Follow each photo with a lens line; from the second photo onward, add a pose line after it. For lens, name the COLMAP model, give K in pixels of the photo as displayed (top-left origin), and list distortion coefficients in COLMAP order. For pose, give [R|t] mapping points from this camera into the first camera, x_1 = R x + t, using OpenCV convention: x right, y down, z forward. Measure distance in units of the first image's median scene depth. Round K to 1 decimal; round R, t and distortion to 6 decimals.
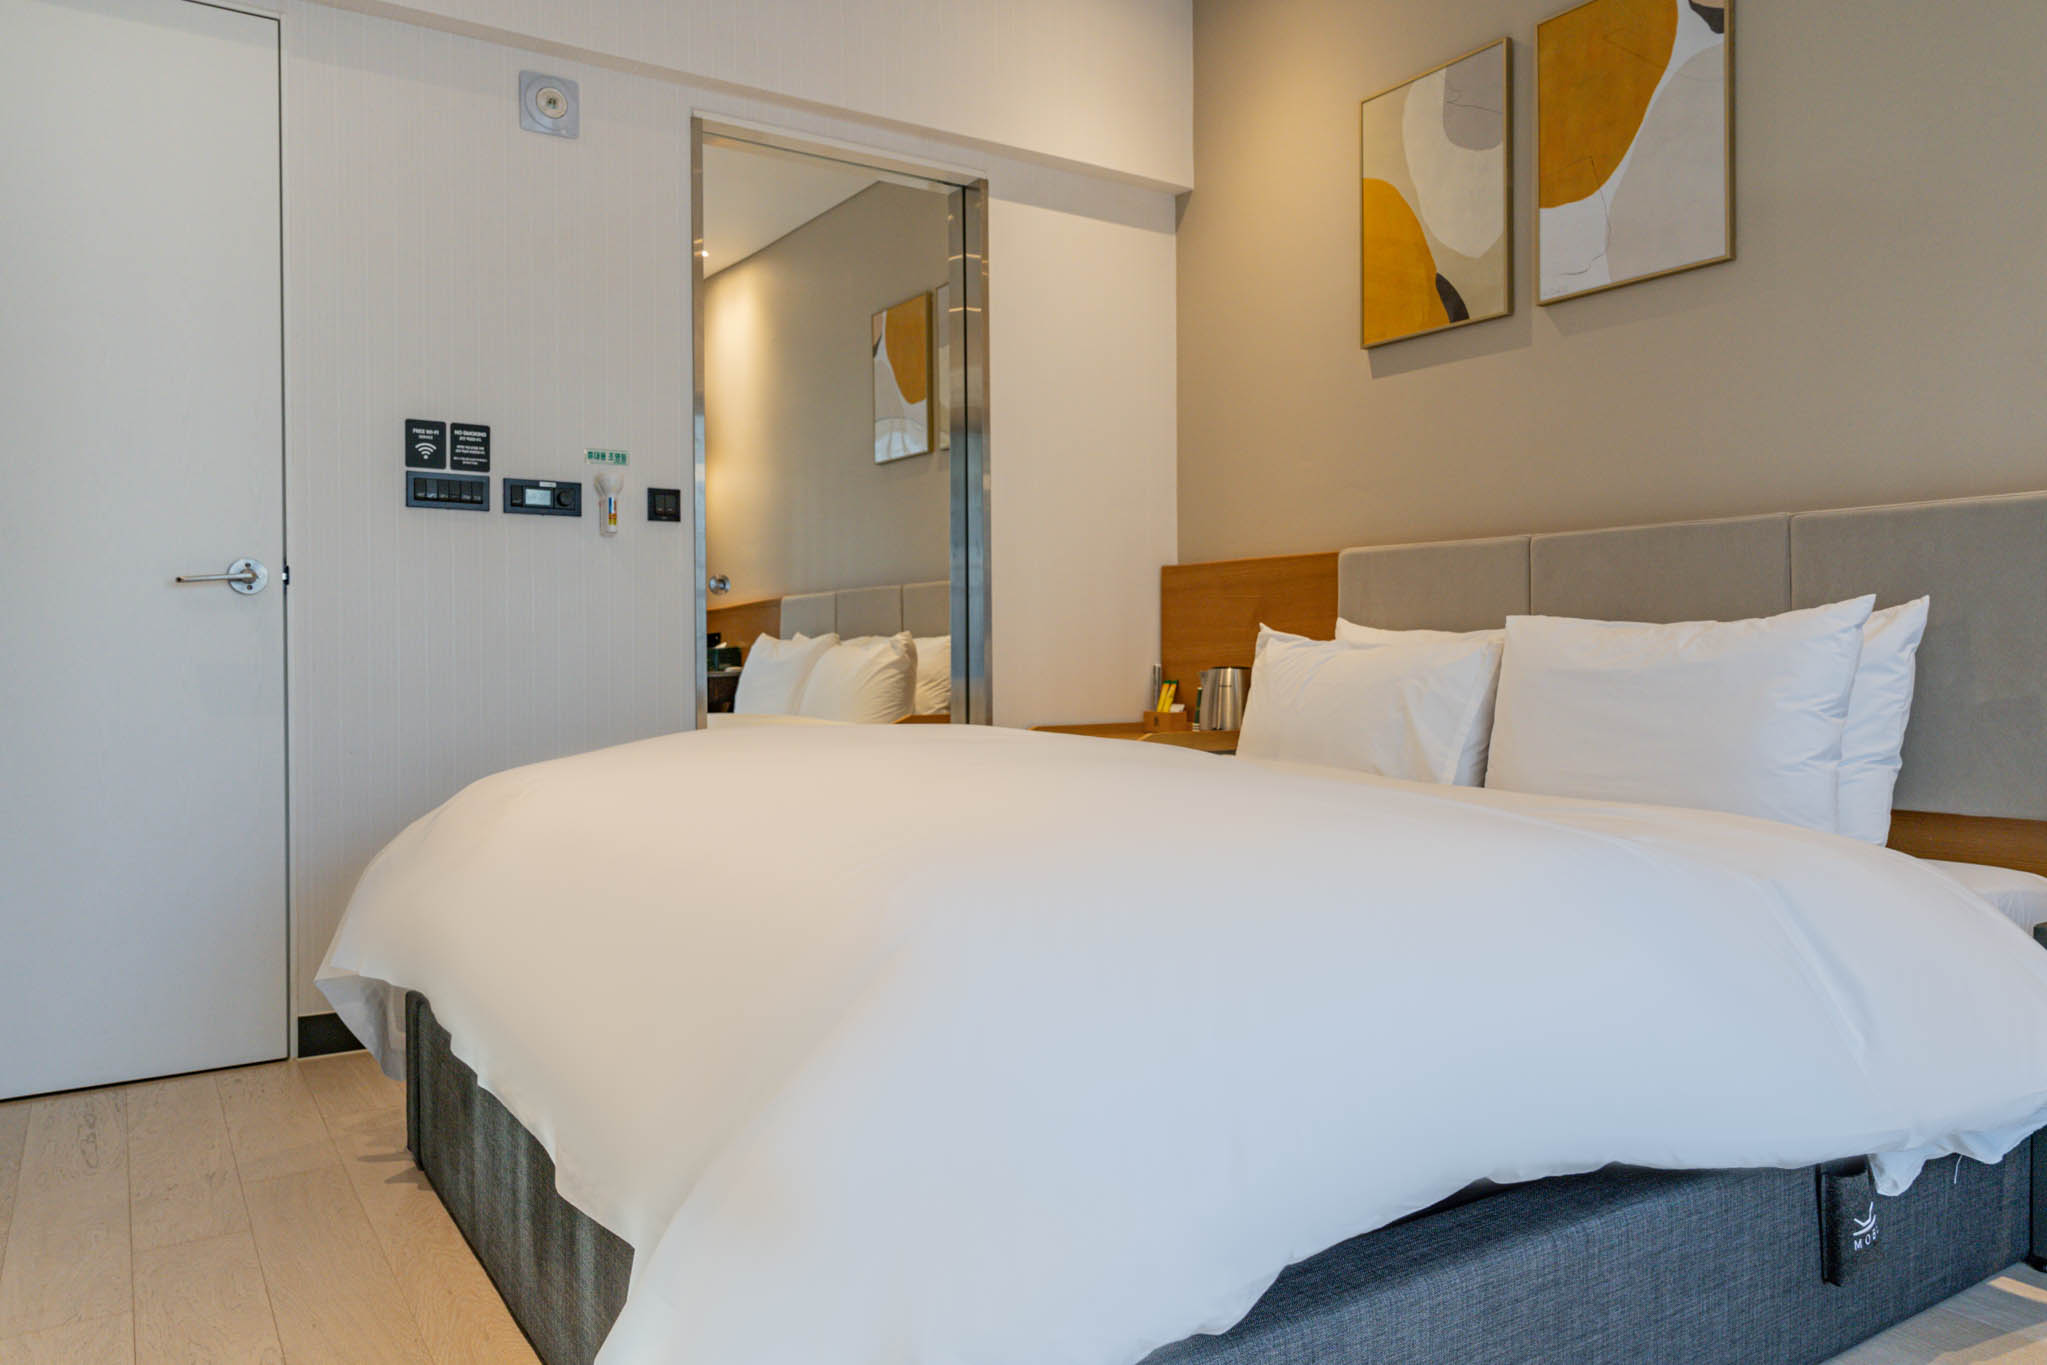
lens RADIAL K [[1402.9, 0, 1025.8], [0, 1402.9, 674.7], [0, 0, 1]] dist [-0.001433, 0.002922]
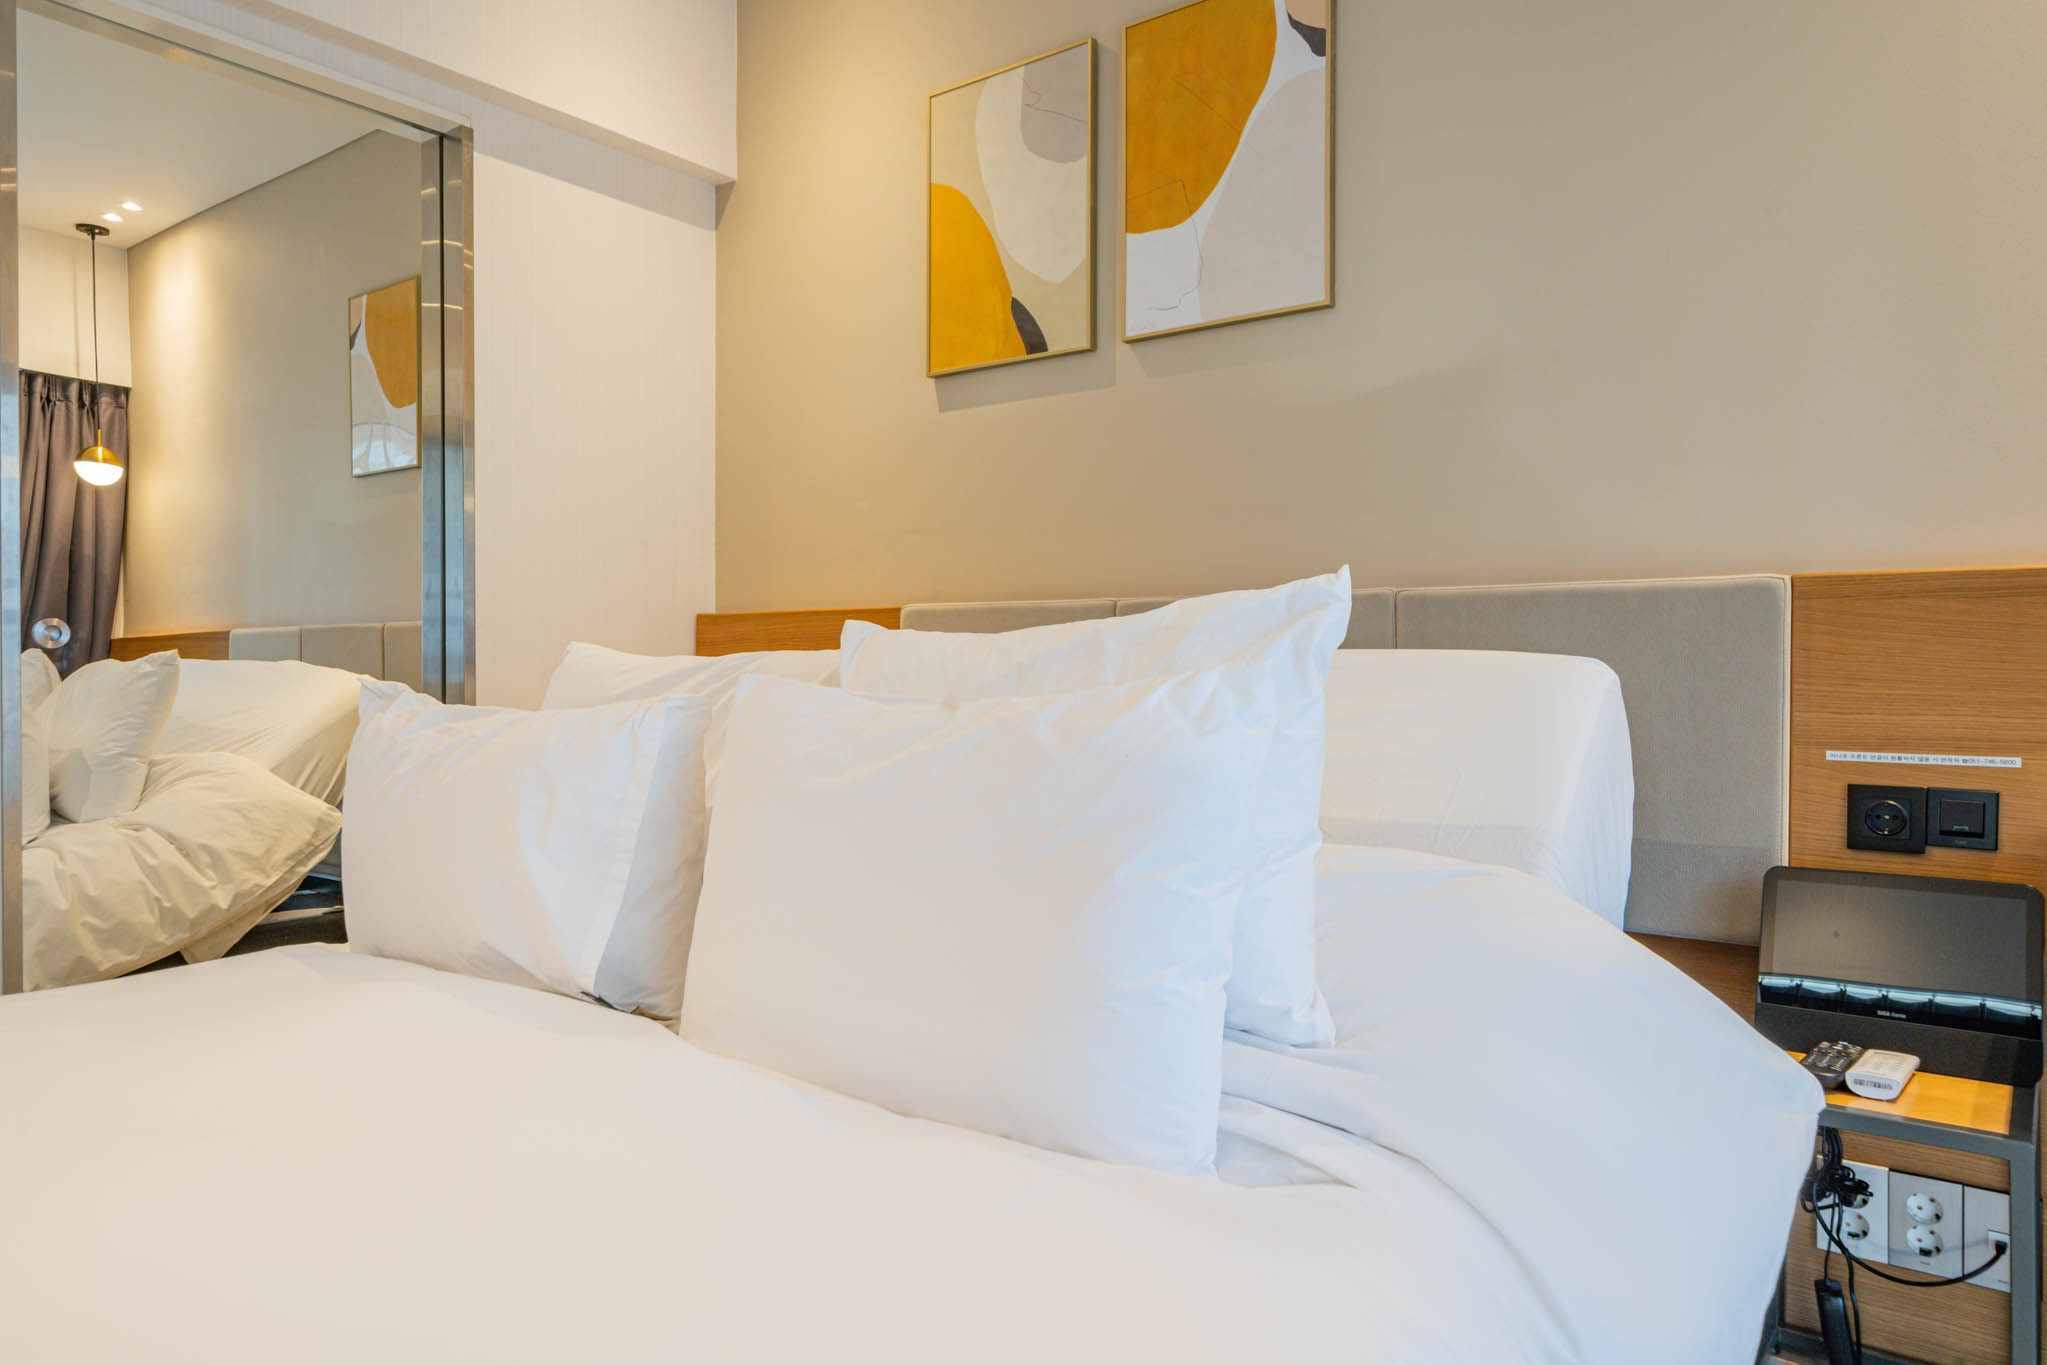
lens RADIAL K [[1290.0, 0, 1032.2], [0, 1290.0, 675.4], [0, 0, 1]] dist [-0.005595, 0.000524]
pose [[0.945072, 0.009167, 0.326733, 0.039569], [-0.004772, 0.999887, -0.014251, -0.034965], [-0.326826, 0.011909, 0.945009, 0.219525]]
